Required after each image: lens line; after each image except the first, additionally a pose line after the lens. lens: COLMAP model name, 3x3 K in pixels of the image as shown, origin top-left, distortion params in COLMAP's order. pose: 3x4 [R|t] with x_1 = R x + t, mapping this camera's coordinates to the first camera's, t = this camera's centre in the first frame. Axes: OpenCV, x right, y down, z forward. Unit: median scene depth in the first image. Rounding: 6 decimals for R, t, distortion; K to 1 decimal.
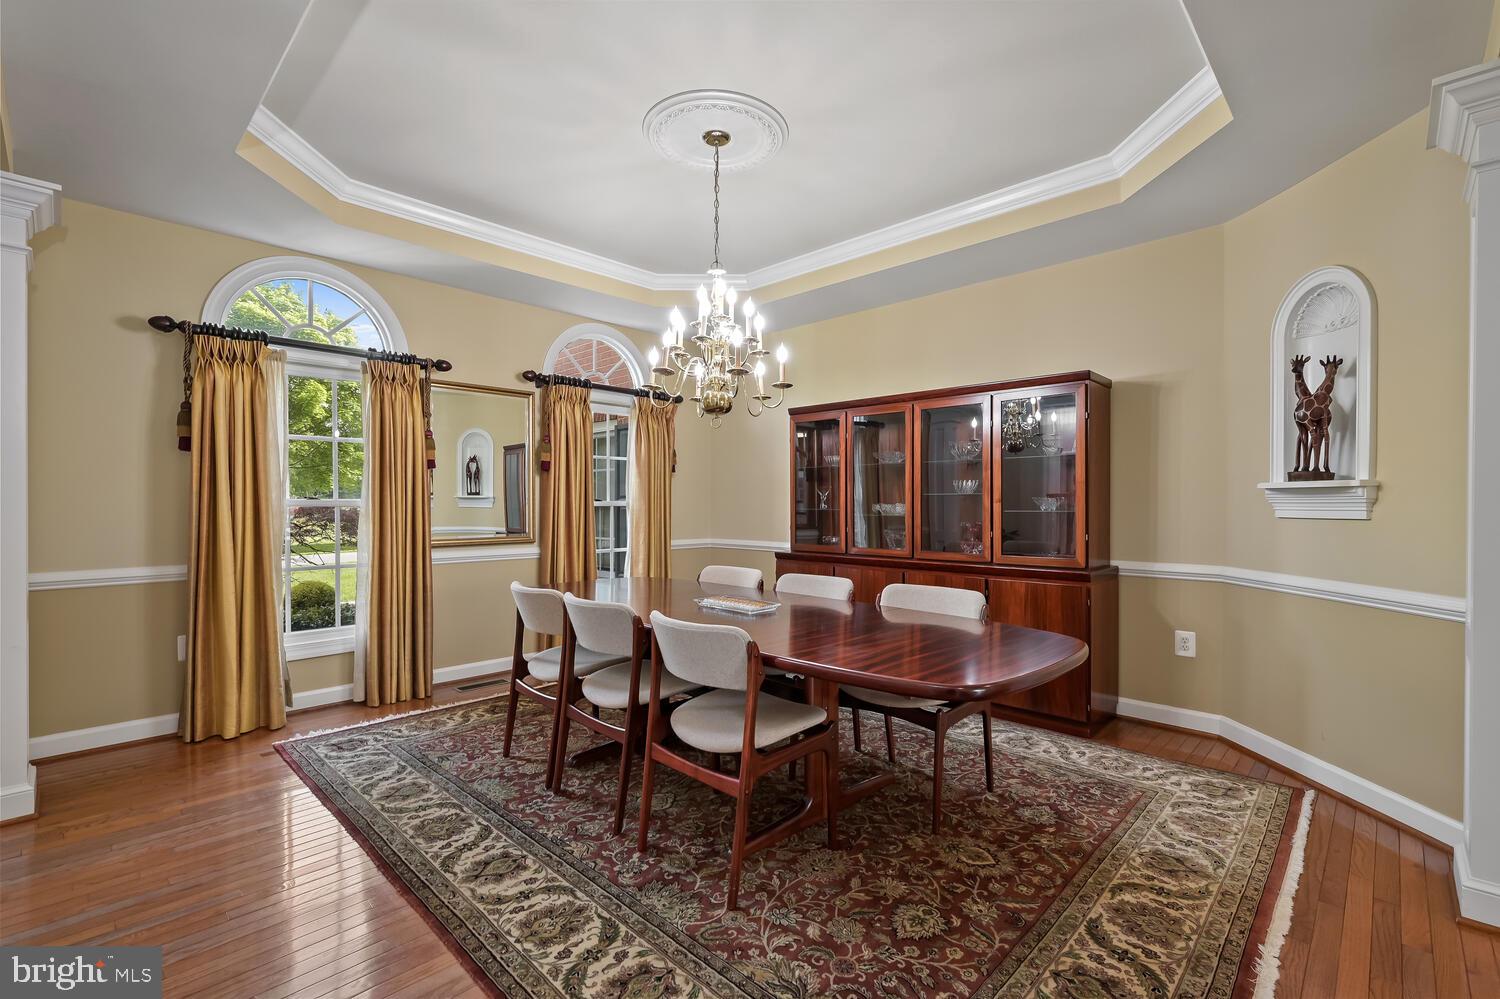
lens RADIAL K [[659.3, 0, 759.5], [0, 659.3, 502.3], [0, 0, 1]] dist [0.002387, 0.000274]
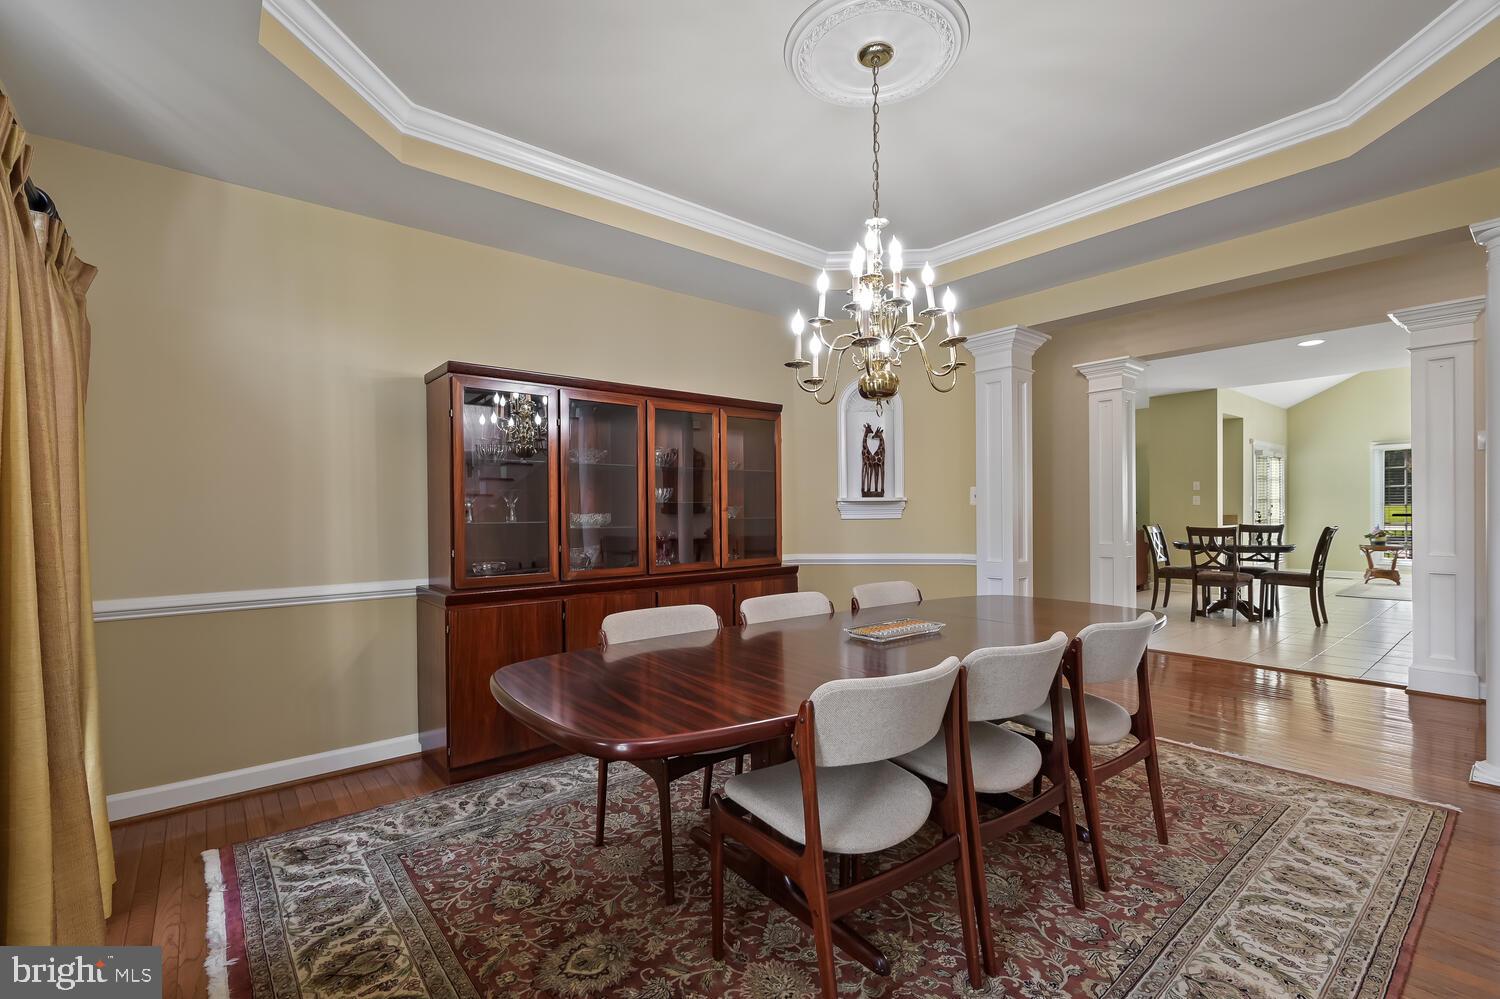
lens RADIAL K [[659.3, 0, 758.0], [0, 659.3, 507.0], [0, 0, 1]] dist [0.002387, 0.000274]
pose [[0.115853, 0.002087, 0.993264, -0.933855], [0.010798, 0.999936, -0.003361, -0.003866], [-0.993208, 0.011115, 0.115823, 1.115485]]
